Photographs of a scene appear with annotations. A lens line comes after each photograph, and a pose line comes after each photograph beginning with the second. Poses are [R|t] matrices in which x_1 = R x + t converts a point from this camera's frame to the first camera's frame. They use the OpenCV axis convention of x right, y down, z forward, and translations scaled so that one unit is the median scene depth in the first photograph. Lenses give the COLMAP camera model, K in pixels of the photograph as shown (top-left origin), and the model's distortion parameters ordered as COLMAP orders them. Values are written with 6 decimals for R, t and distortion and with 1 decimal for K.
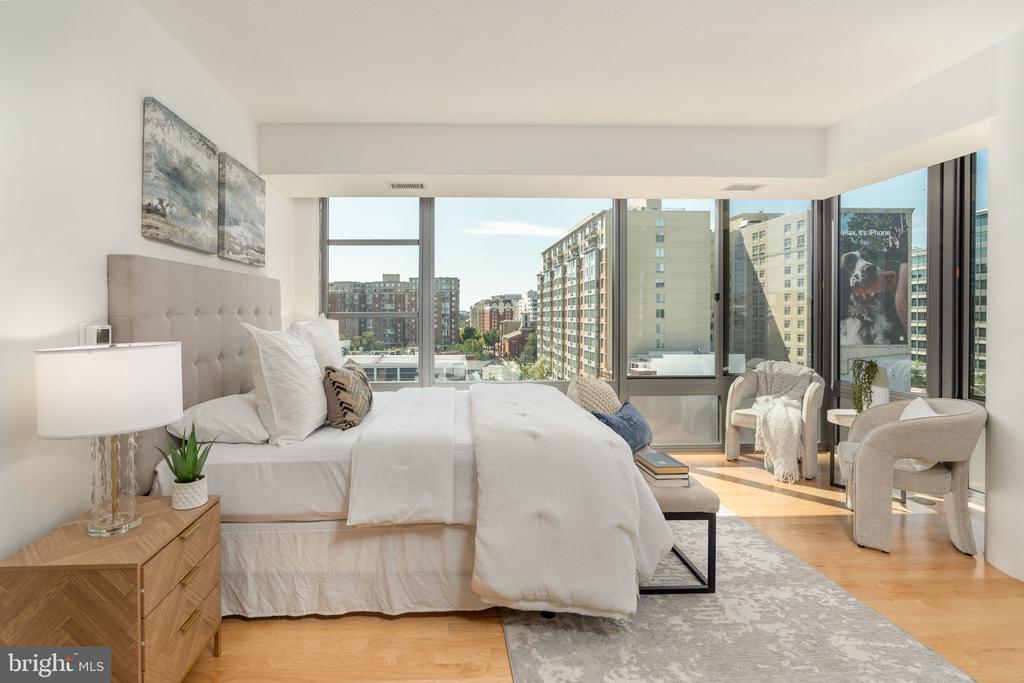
lens RADIAL K [[473.7, 0, 482.4], [0, 473.7, 320.7], [0, 0, 1]] dist [-0.006131, 0.002646]
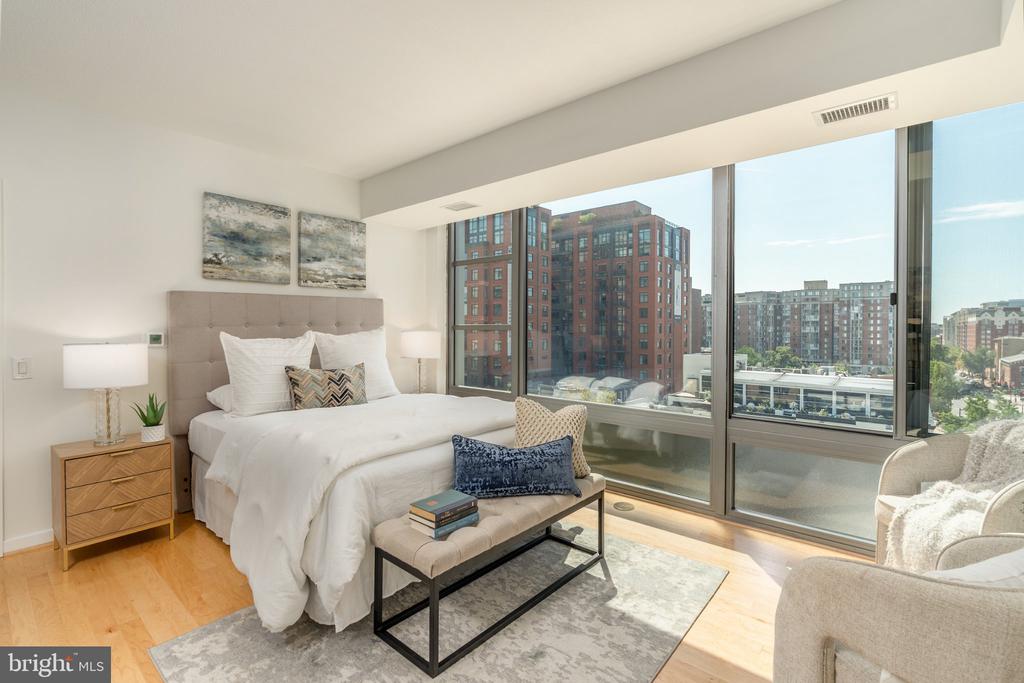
lens RADIAL K [[473.7, 0, 519.7], [0, 473.7, 335.3], [0, 0, 1]] dist [-0.006131, 0.002646]
pose [[0.734767, 0.016386, -0.678122, 0.101889], [-0.013121, 0.999864, 0.009943, -0.001027], [0.678193, 0.001592, 0.734882, 0.046299]]
